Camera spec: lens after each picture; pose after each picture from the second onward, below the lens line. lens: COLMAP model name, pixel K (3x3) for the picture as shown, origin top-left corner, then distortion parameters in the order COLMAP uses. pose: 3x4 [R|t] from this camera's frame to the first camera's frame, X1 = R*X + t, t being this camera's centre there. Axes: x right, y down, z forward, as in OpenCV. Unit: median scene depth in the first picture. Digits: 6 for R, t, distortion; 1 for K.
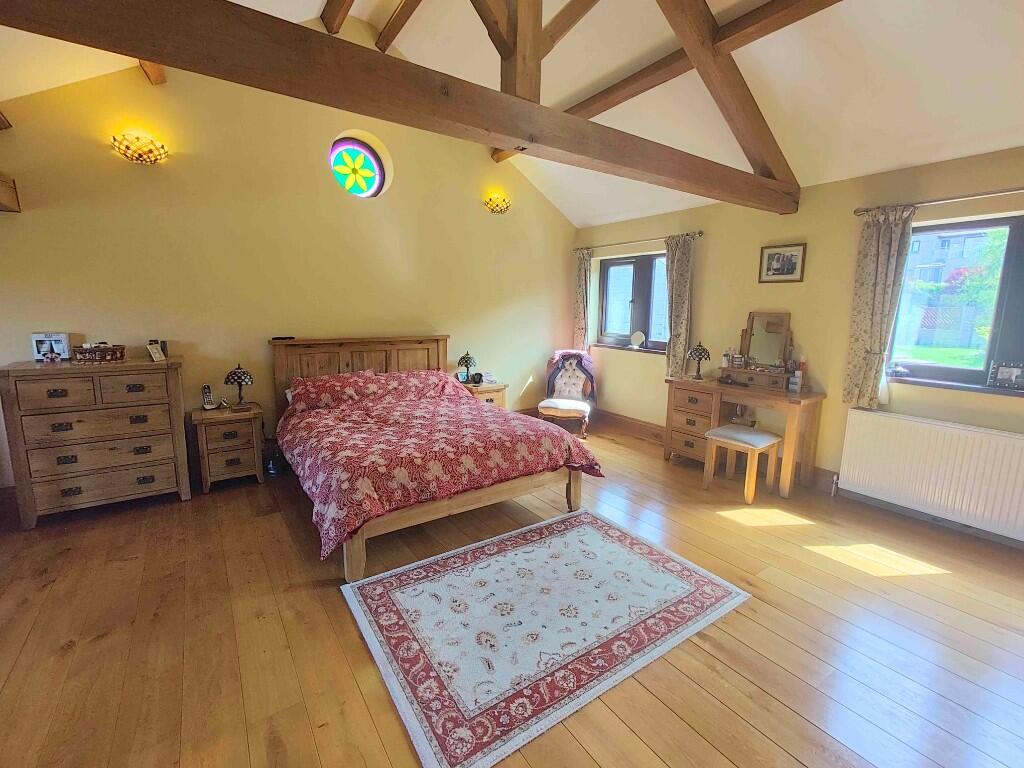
lens RADIAL K [[451.5, 0, 508.4], [0, 451.5, 381.2], [0, 0, 1]] dist [0.007970, 0.002162]
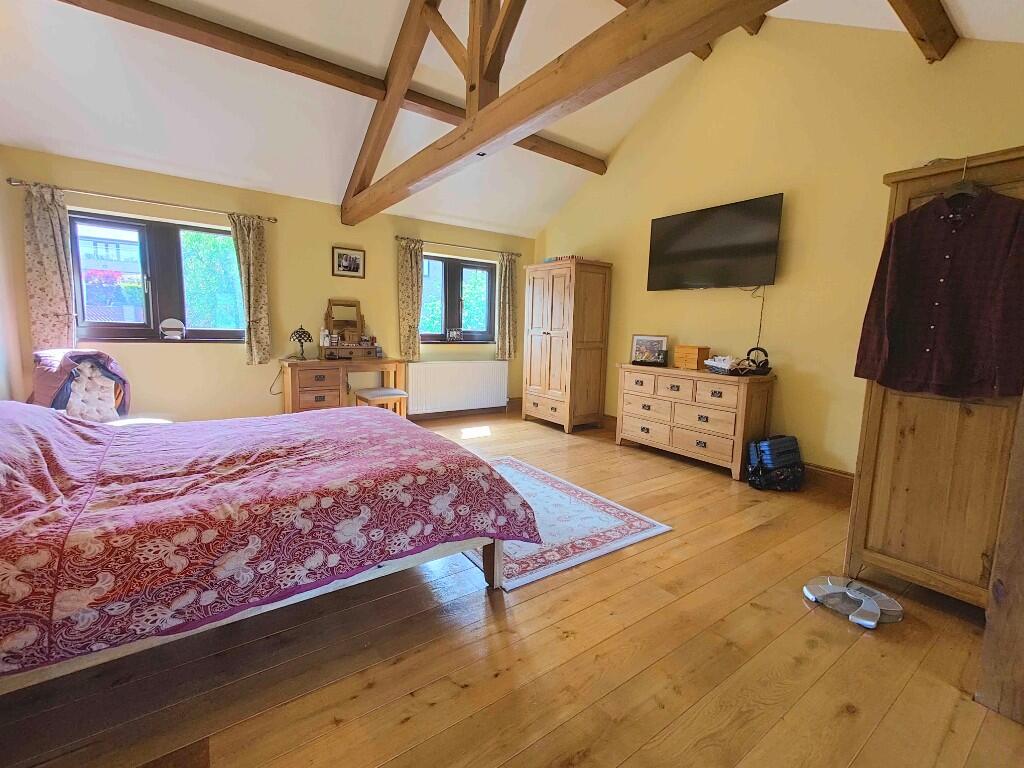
lens RADIAL K [[451.5, 0, 510.1], [0, 451.5, 384.7], [0, 0, 1]] dist [0.007970, 0.002162]
pose [[-0.020772, -0.141086, 0.989779, -0.748031], [0.138871, 0.979989, 0.142605, -0.037245], [-0.990093, 0.140414, -0.000764, 0.595861]]
